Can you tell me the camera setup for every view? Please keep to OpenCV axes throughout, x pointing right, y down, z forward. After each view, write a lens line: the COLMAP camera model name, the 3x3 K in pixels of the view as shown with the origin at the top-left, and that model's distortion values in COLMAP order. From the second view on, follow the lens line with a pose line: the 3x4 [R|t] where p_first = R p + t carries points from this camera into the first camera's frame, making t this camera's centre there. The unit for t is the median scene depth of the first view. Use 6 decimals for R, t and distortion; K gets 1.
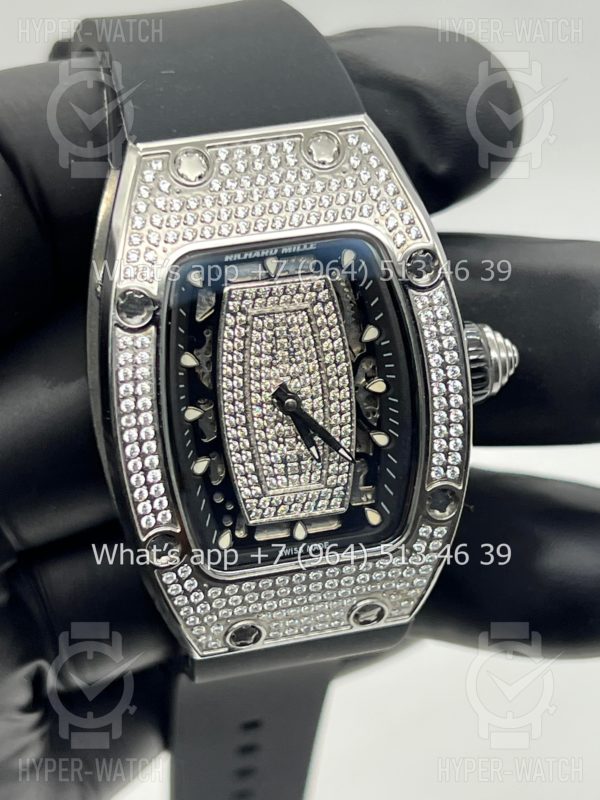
lens RADIAL K [[1880.8, 0, 293.2], [0, 1880.8, 398.8], [0, 0, 1]] dist [0.379372, 0.000000]
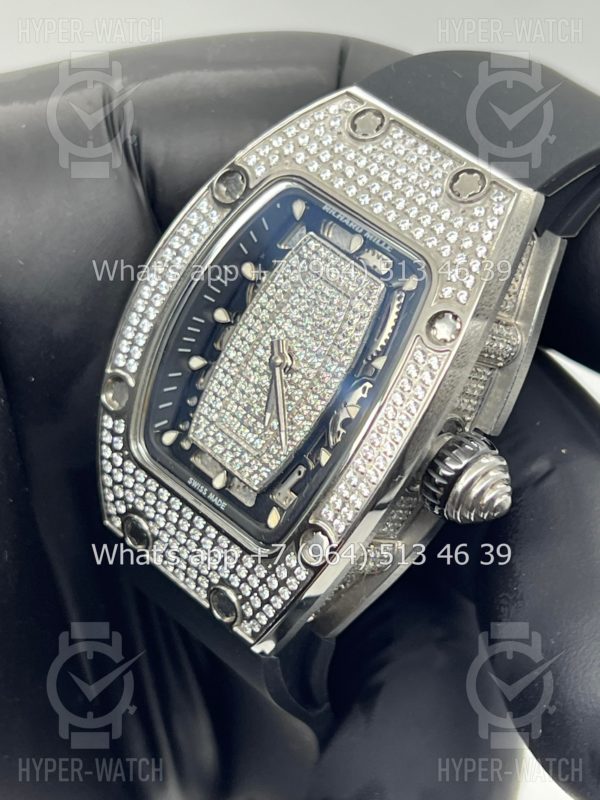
lens RADIAL K [[1880.8, 0, 292.6], [0, 1880.8, 406.1], [0, 0, 1]] dist [0.379372, 0.000000]
pose [[0.529072, 0.565823, -0.632399, 0.643592], [-0.683344, 0.725937, 0.077821, -0.062659], [0.503114, 0.390973, 0.770724, 0.245183]]
